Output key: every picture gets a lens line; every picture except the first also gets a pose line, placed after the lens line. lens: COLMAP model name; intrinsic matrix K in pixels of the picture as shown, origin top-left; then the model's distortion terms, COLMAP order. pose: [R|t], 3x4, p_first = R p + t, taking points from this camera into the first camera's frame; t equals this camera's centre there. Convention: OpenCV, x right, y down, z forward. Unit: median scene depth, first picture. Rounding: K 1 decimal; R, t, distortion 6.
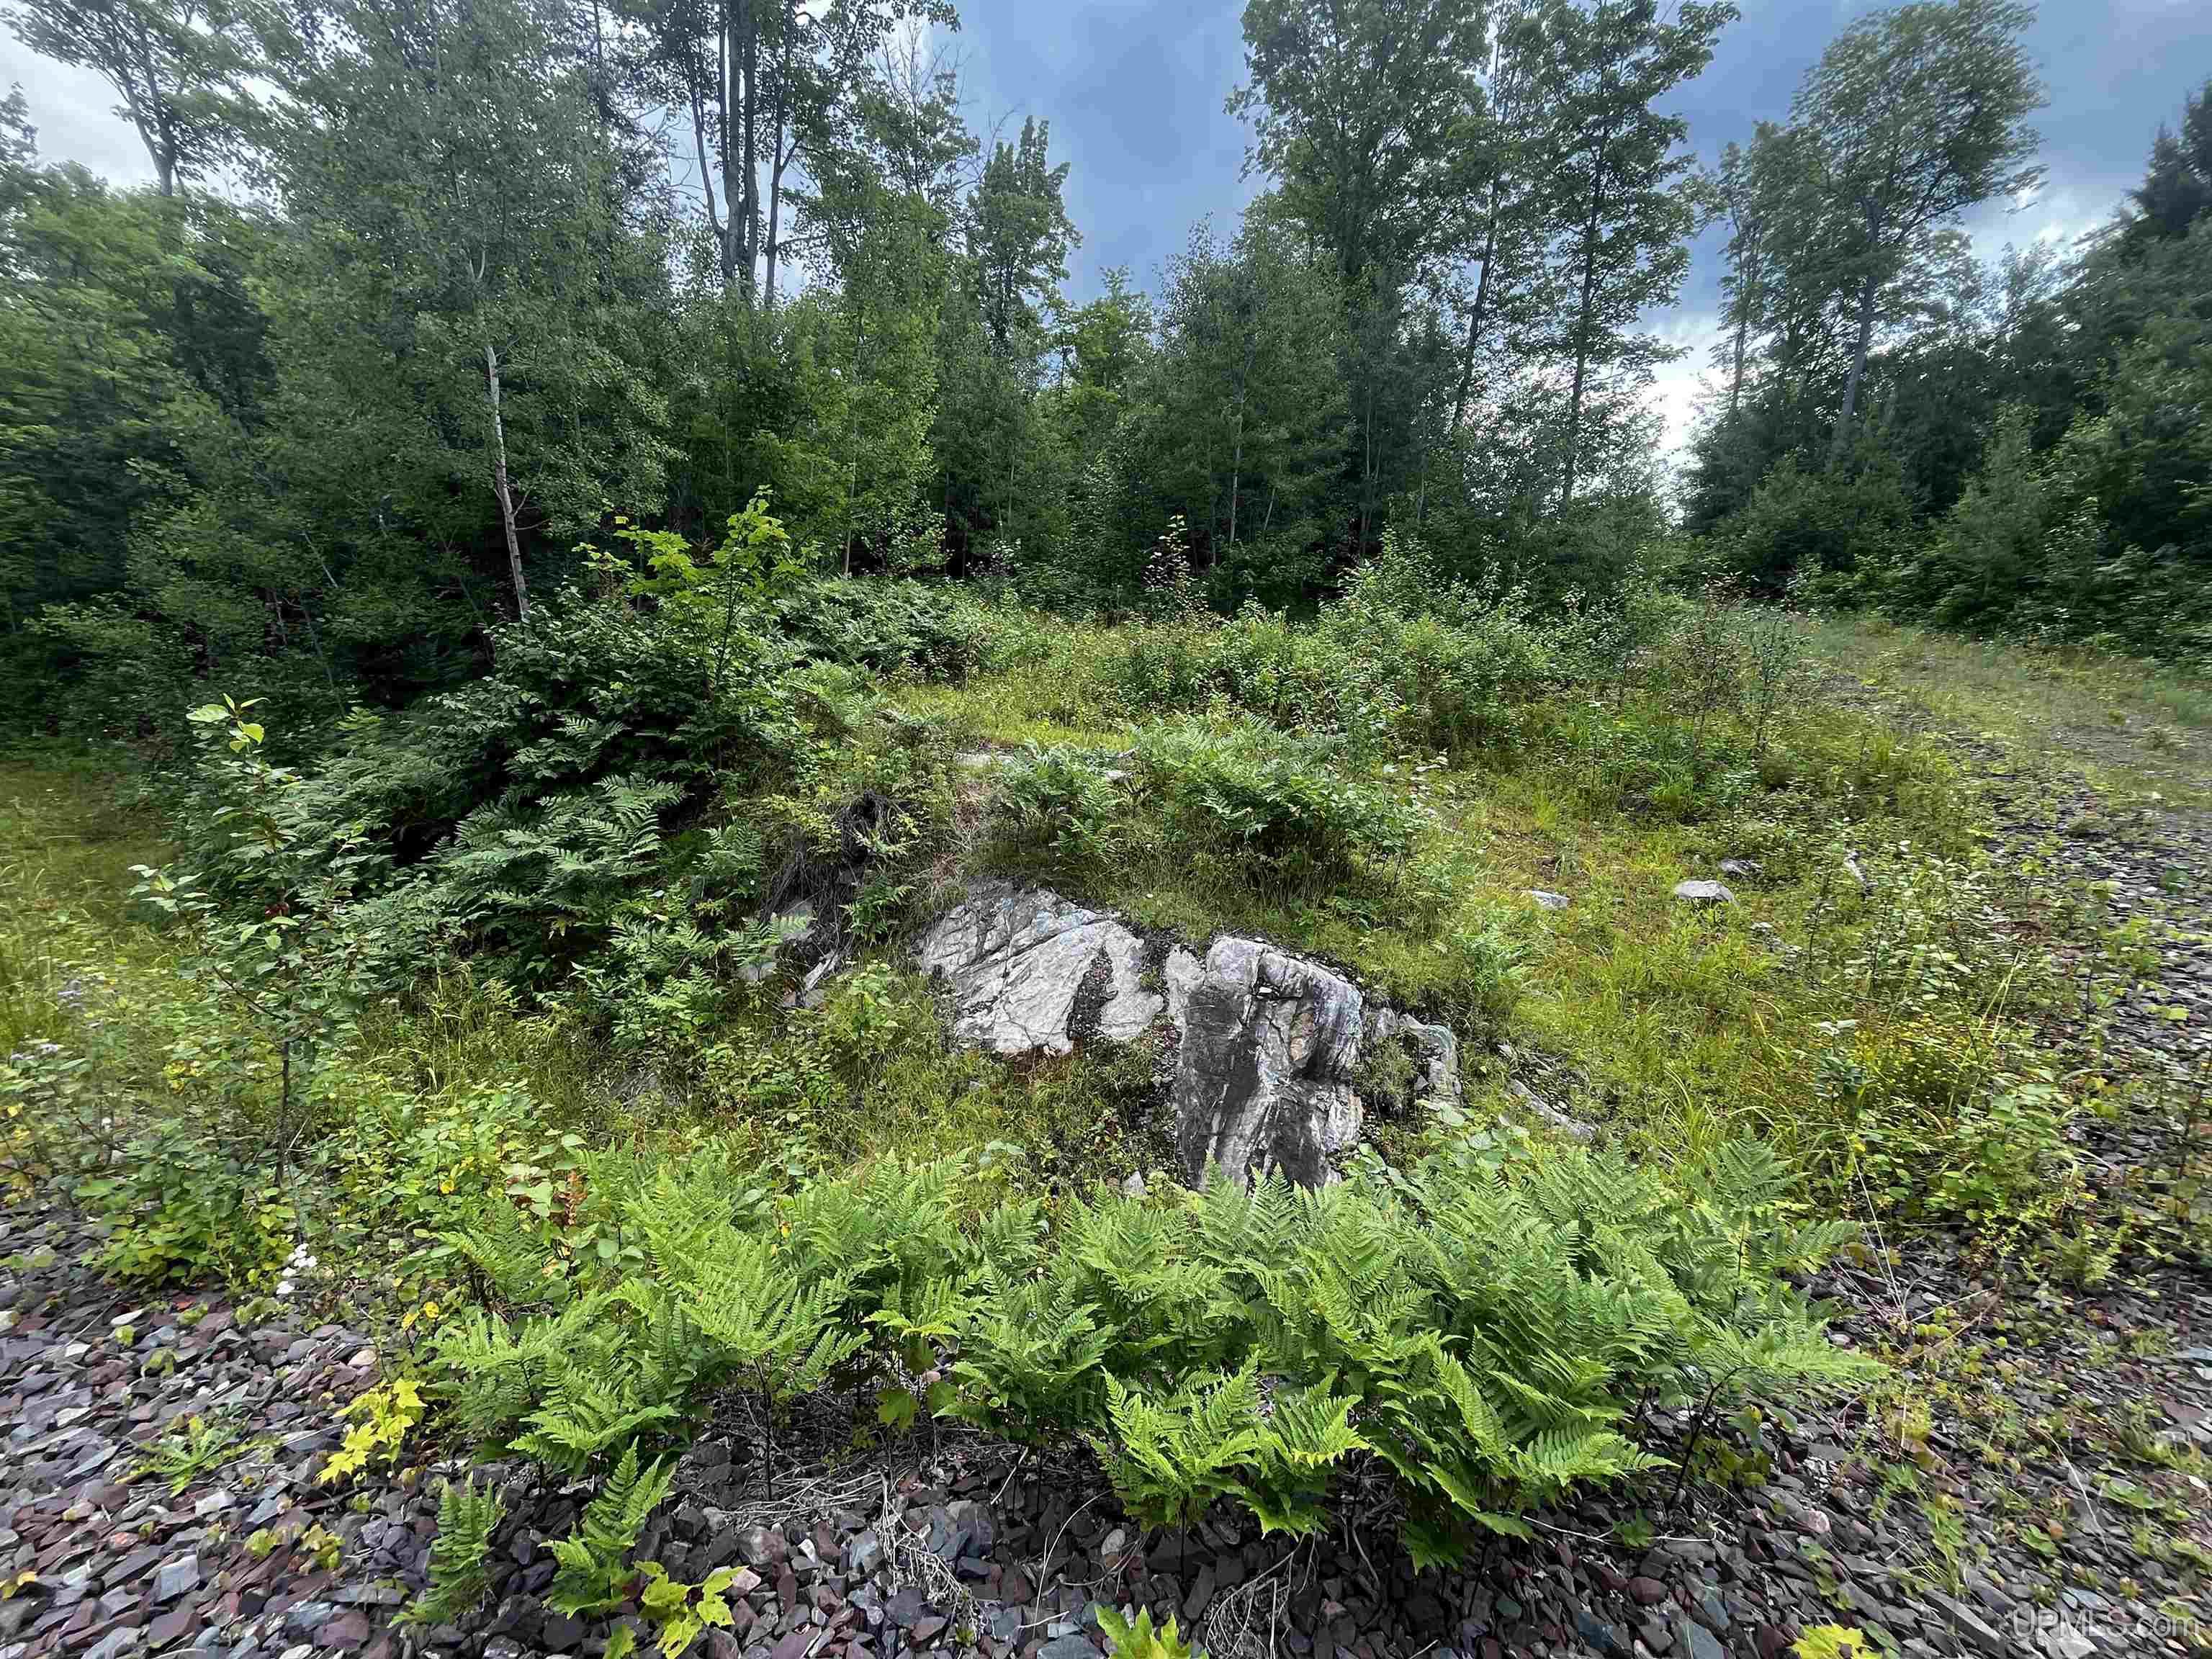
lens RADIAL K [[965.1, 0, 1106.0], [0, 965.1, 829.5], [0, 0, 1]] dist [0.016538, 0.000175]
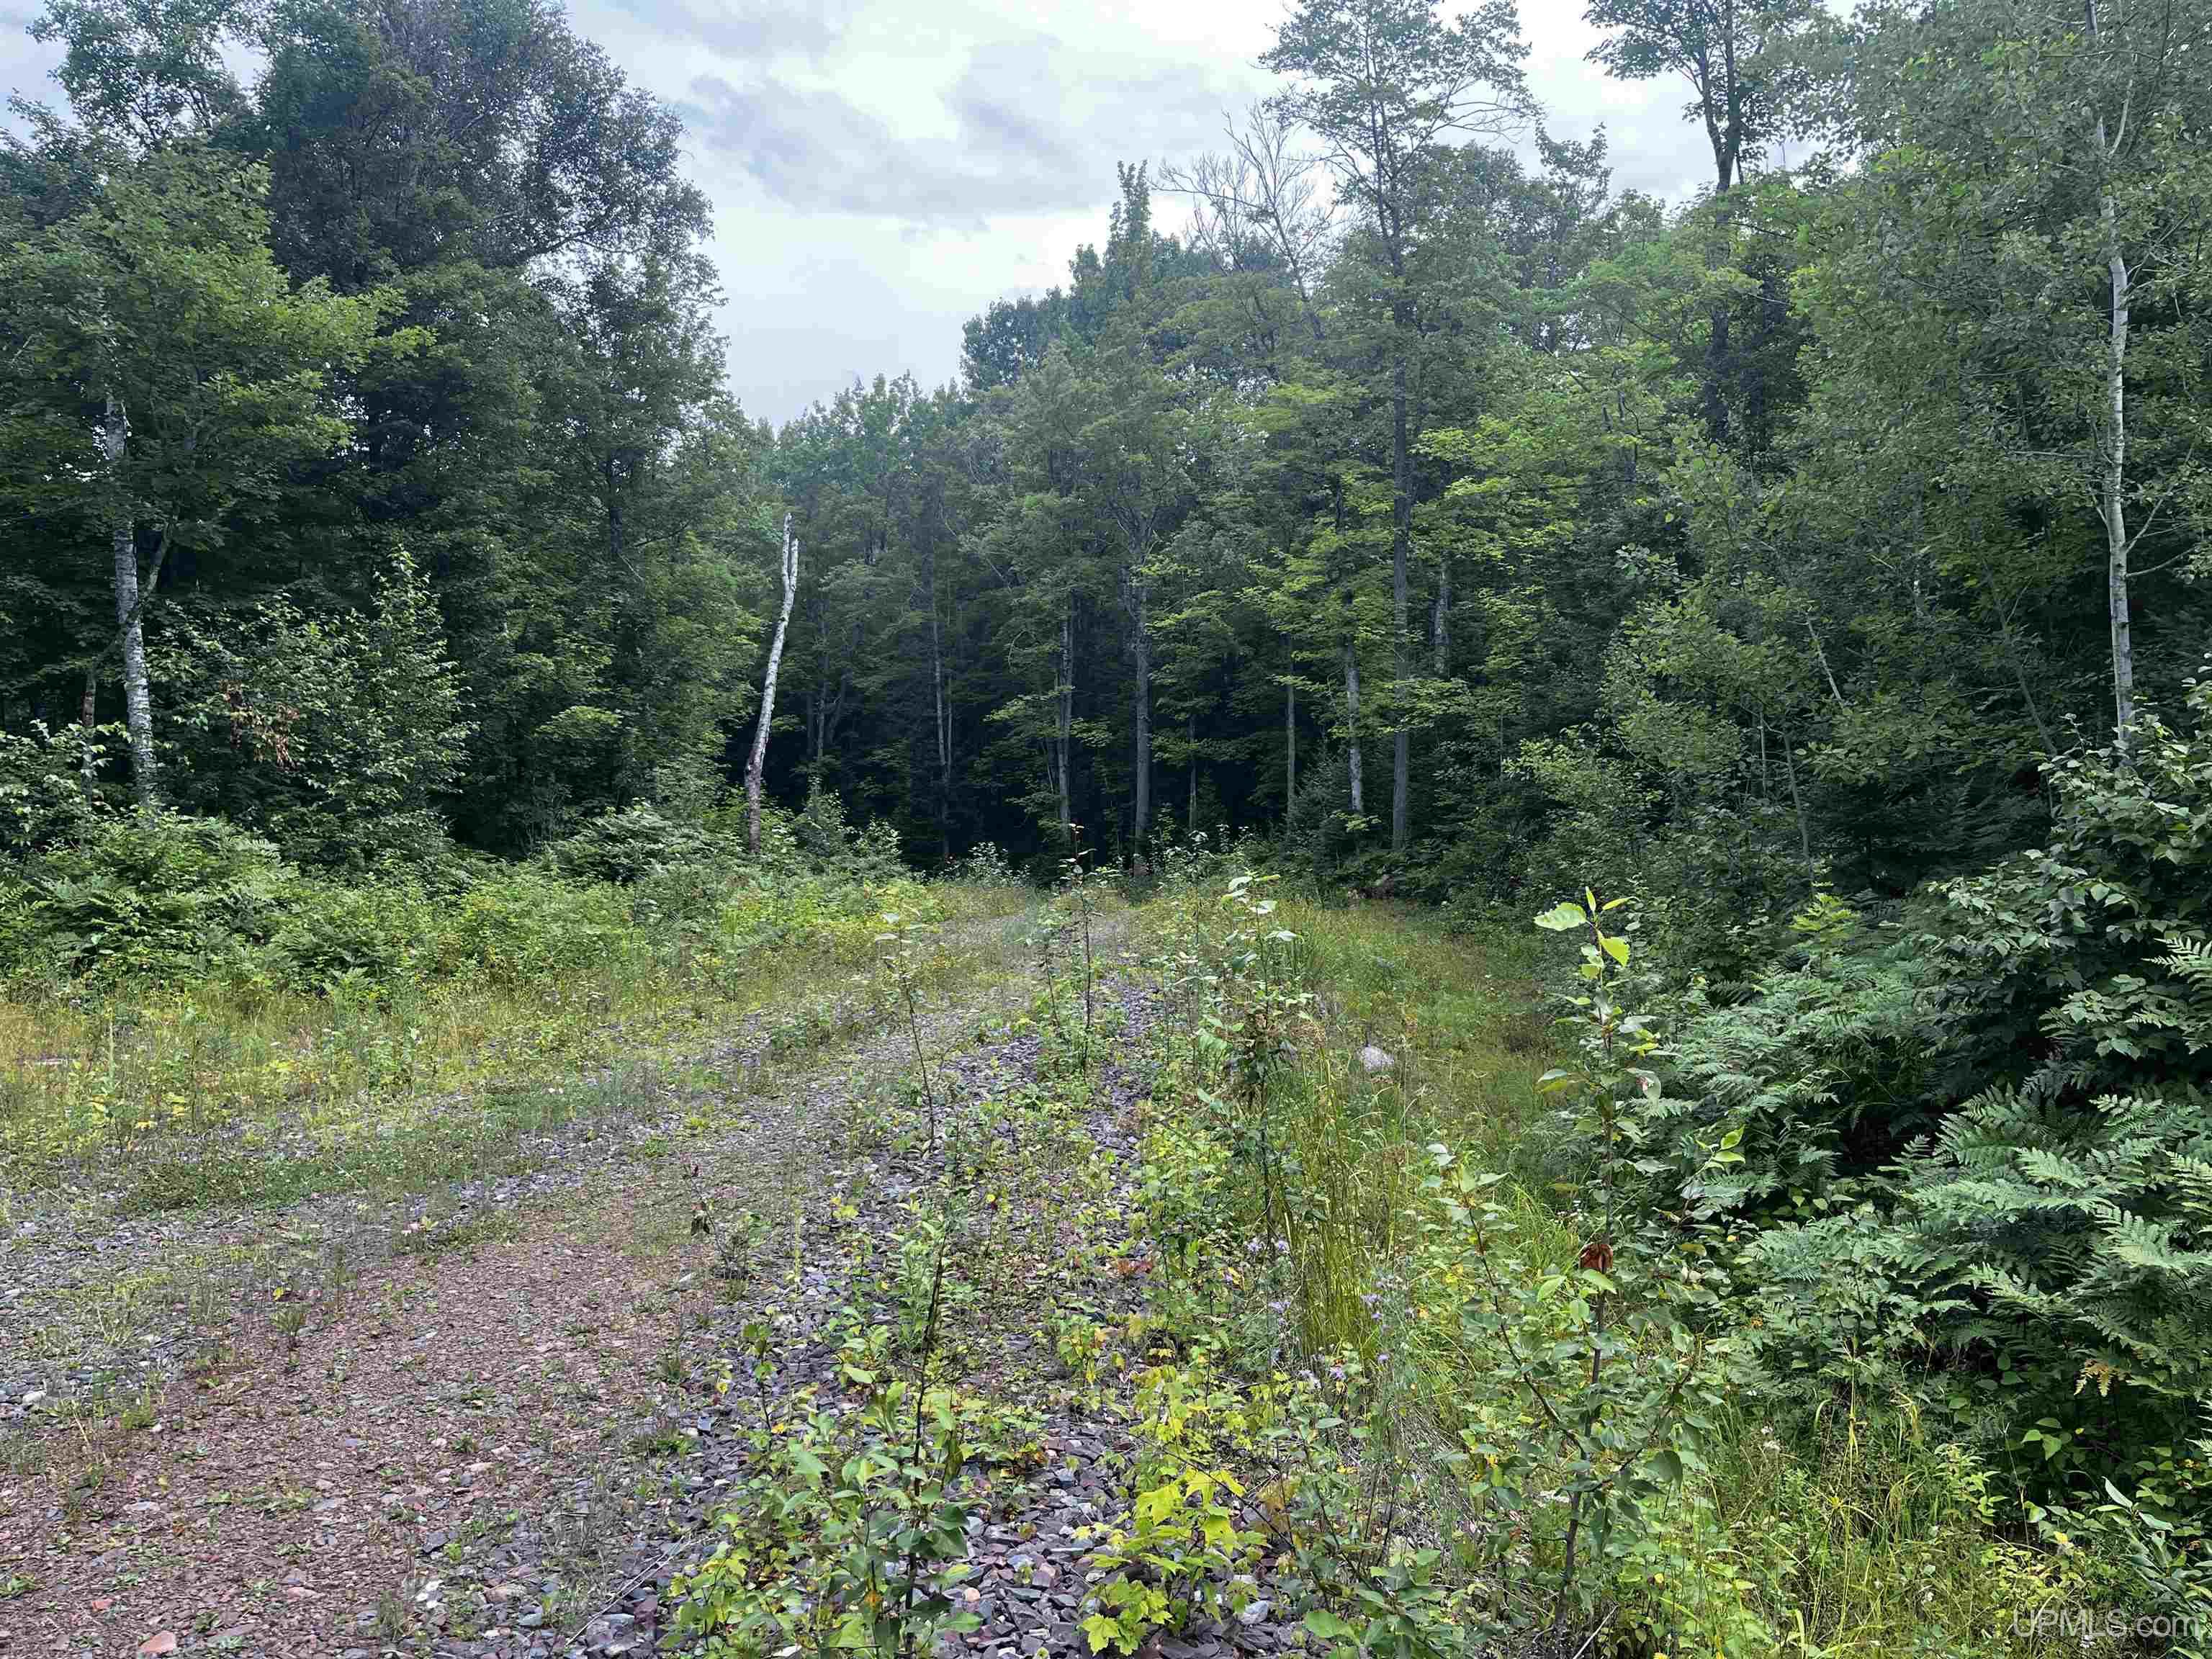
lens RADIAL K [[1617.5, 0, 1106.0], [0, 1617.5, 829.5], [0, 0, 1]] dist [0.085374, -0.124190]
pose [[0.449479, 0.021798, -0.893025, -0.060557], [-0.154722, 0.986492, -0.053796, -0.041529], [0.879790, 0.162351, 0.446780, 0.147144]]
